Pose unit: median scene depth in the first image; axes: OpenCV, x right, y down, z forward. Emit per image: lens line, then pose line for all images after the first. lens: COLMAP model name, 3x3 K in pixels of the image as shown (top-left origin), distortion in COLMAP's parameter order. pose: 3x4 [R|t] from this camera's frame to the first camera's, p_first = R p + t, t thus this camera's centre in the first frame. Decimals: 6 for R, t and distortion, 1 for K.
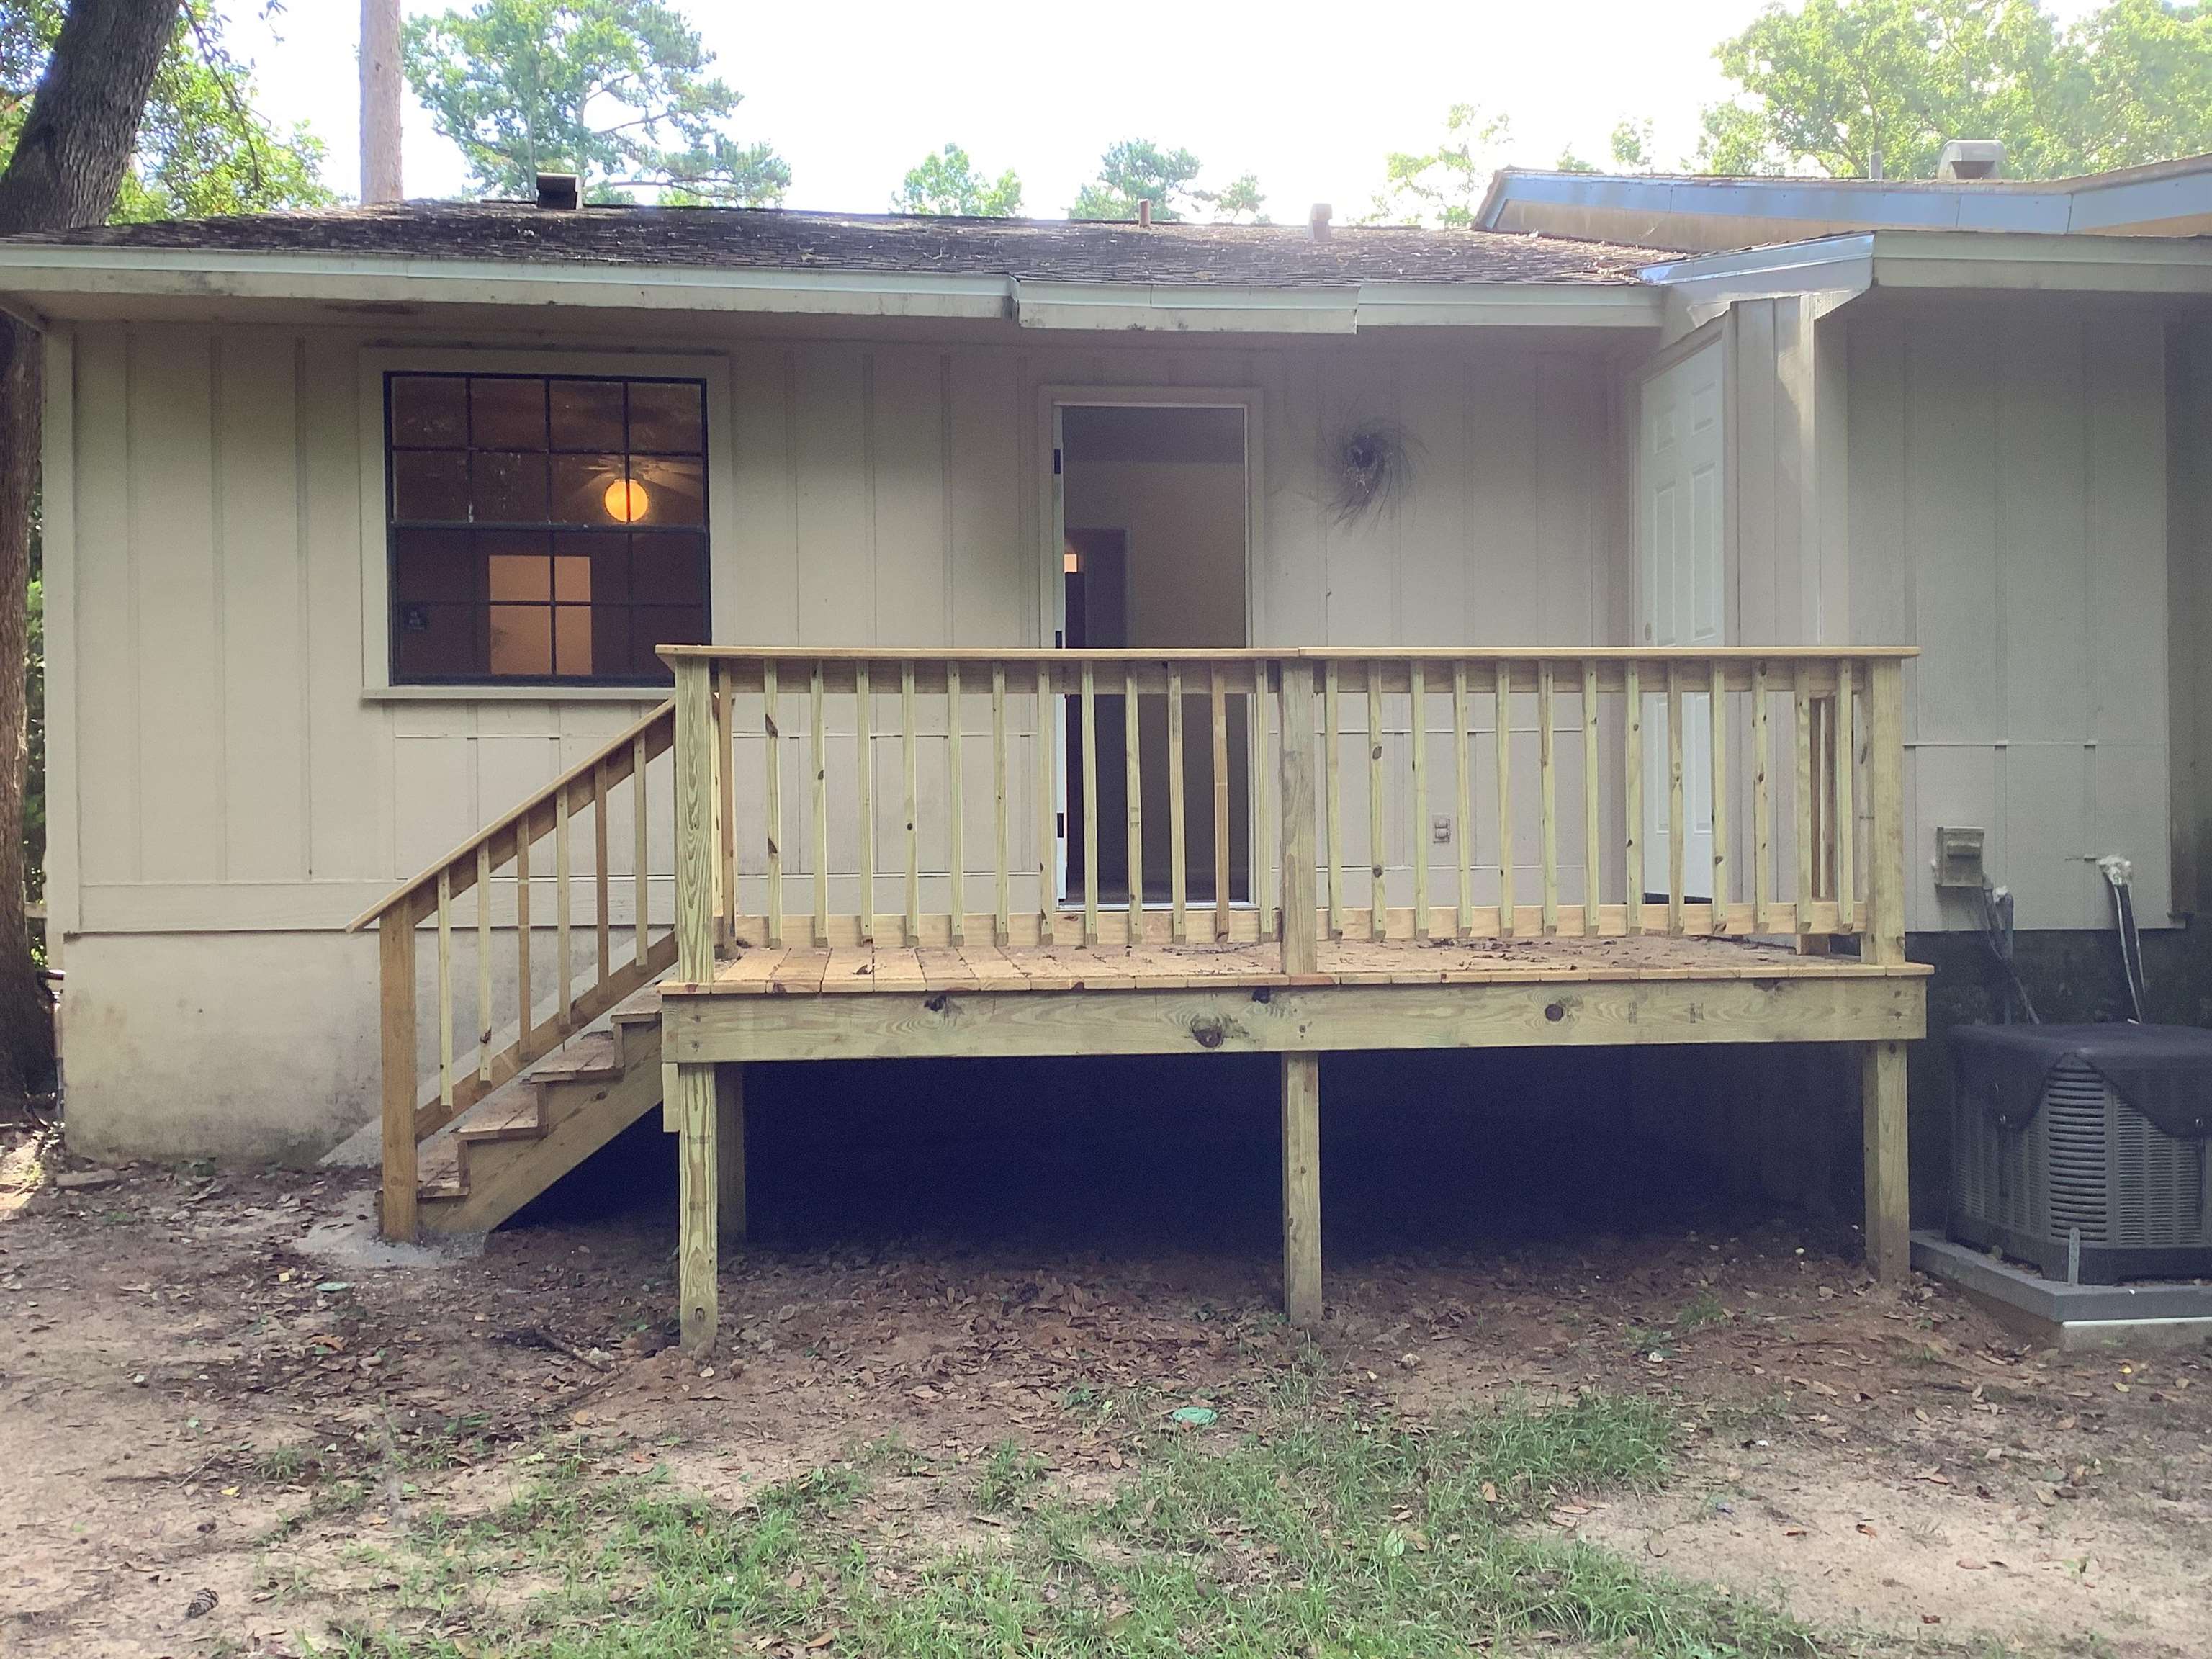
lens RADIAL K [[1962.9, 0, 1107.5], [0, 1962.9, 833.6], [0, 0, 1]] dist [0.068847, -0.105536]
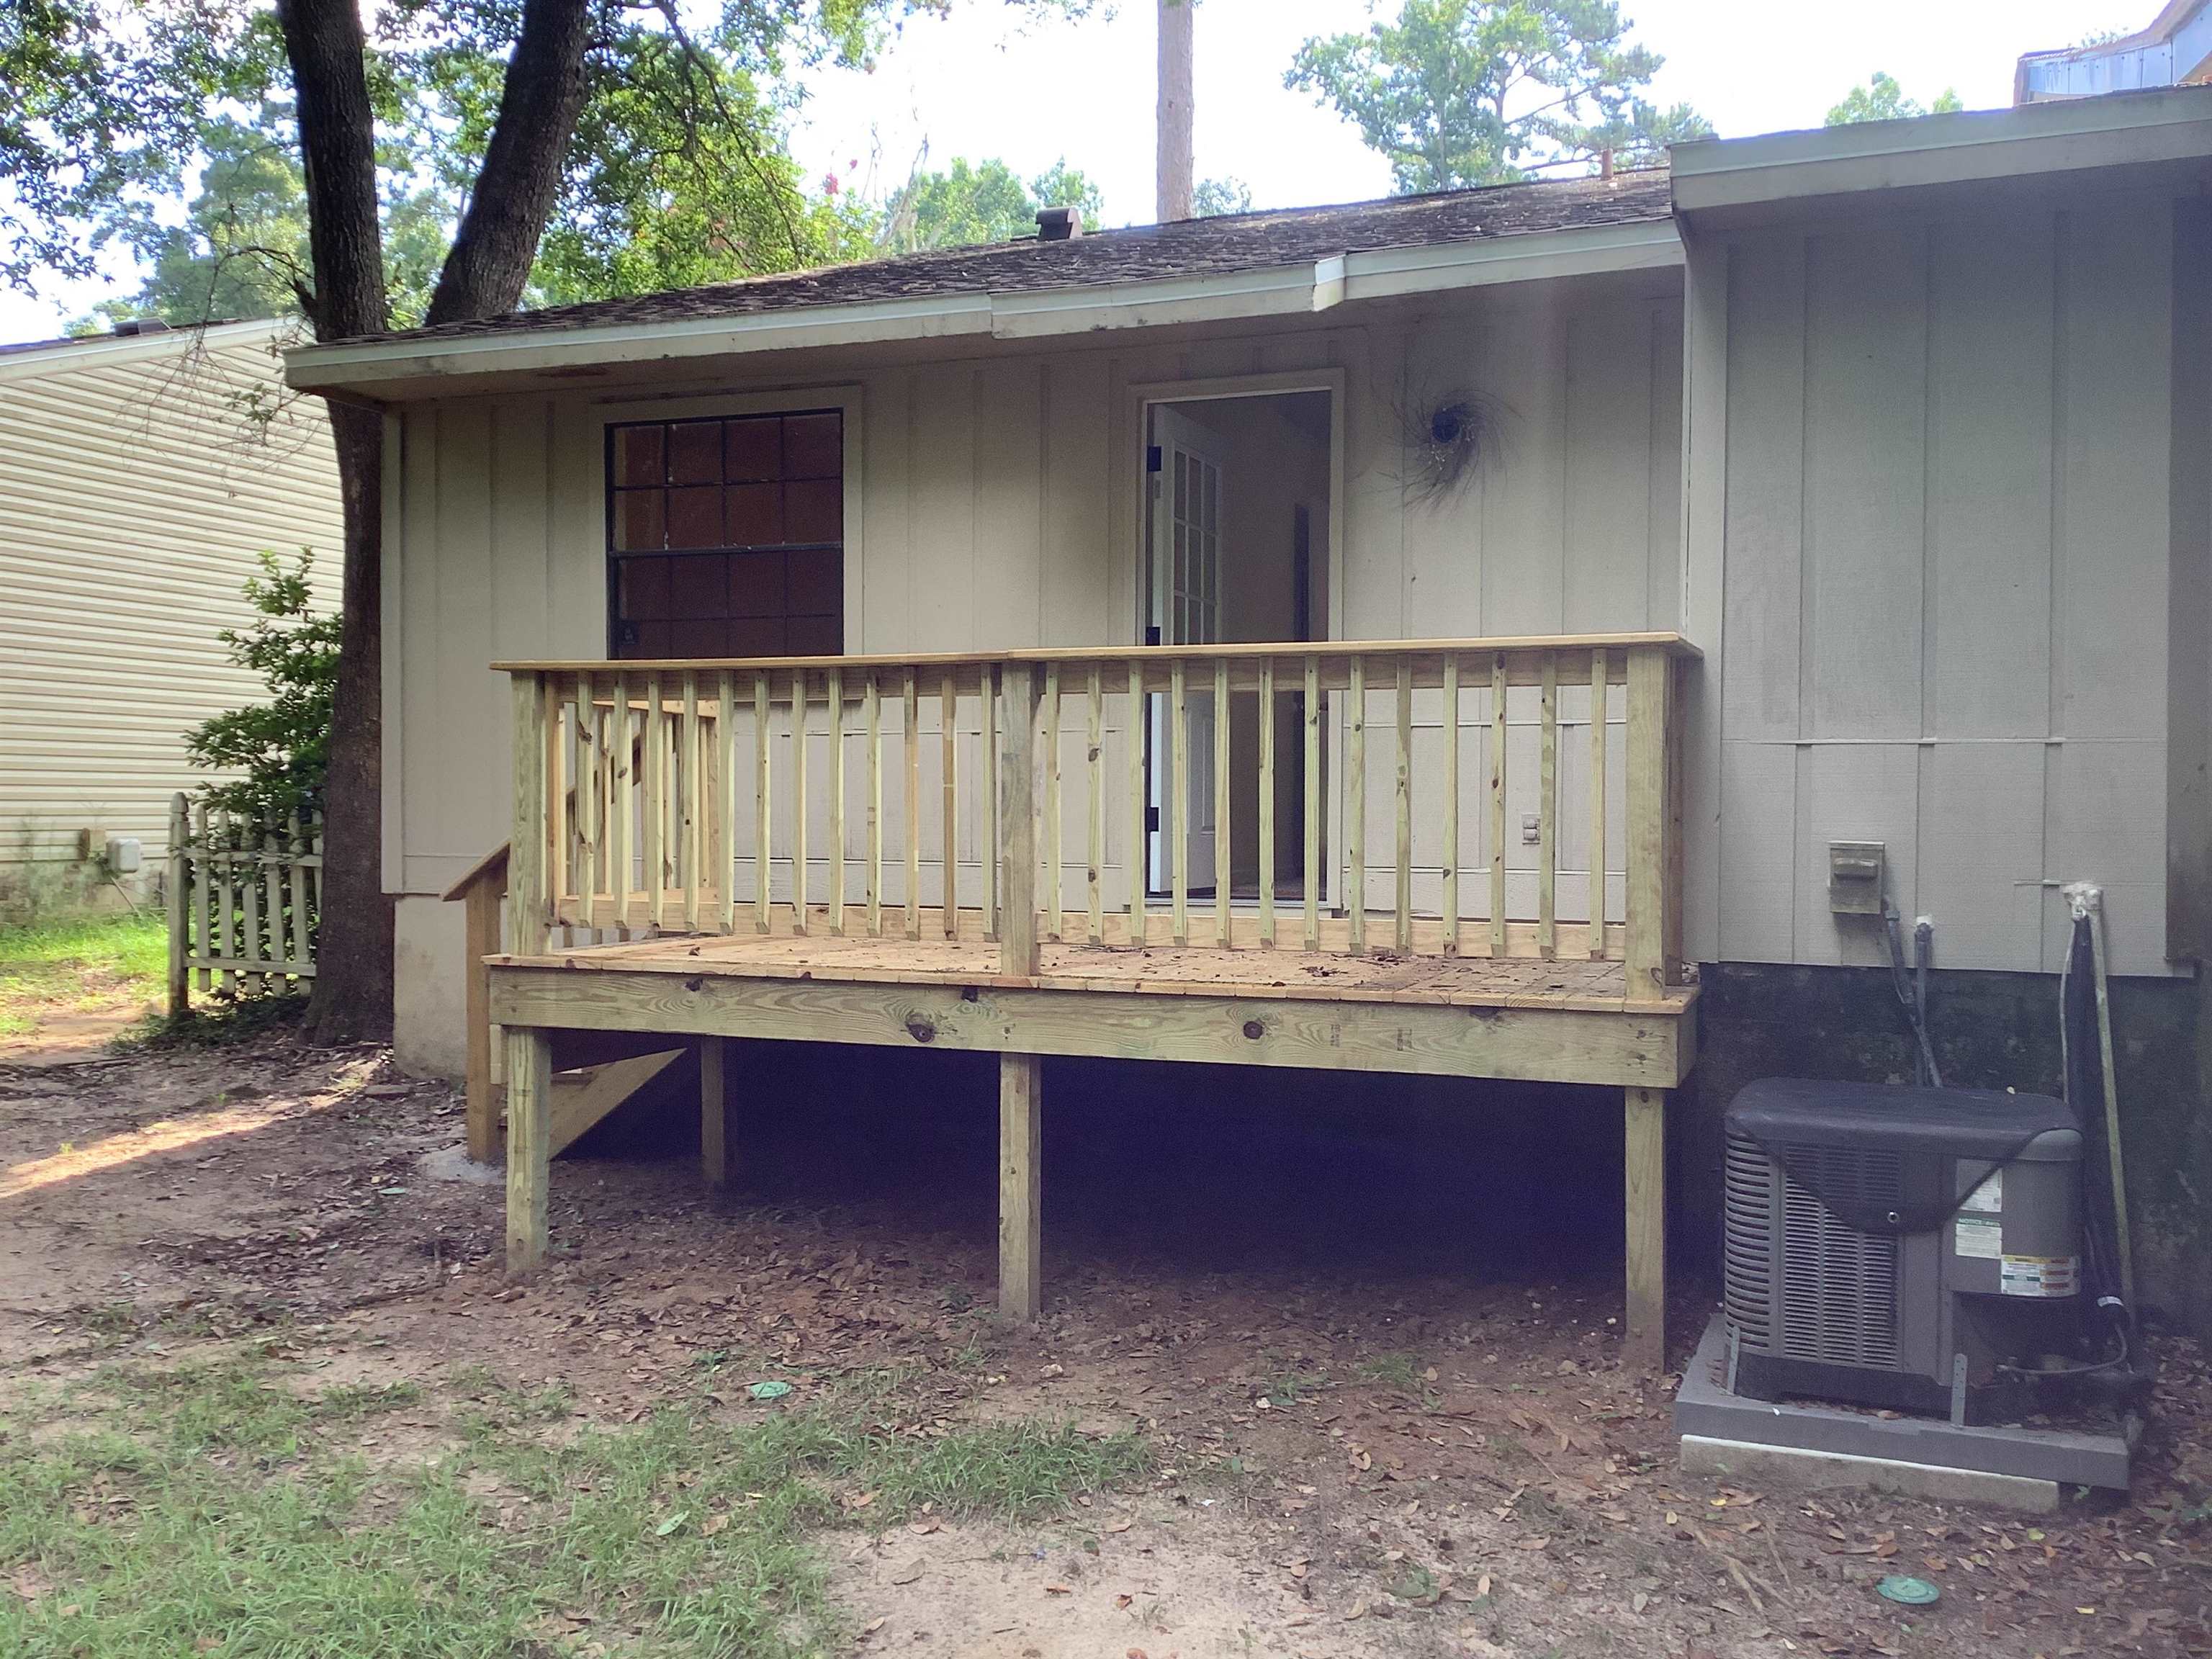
lens RADIAL K [[1962.9, 0, 1114.9], [0, 1962.9, 824.2], [0, 0, 1]] dist [0.068847, -0.105536]
pose [[0.888628, 0.017087, -0.458310, 0.587924], [-0.014148, 0.999851, 0.009845, -0.015895], [0.458410, -0.002265, 0.888738, 0.129674]]
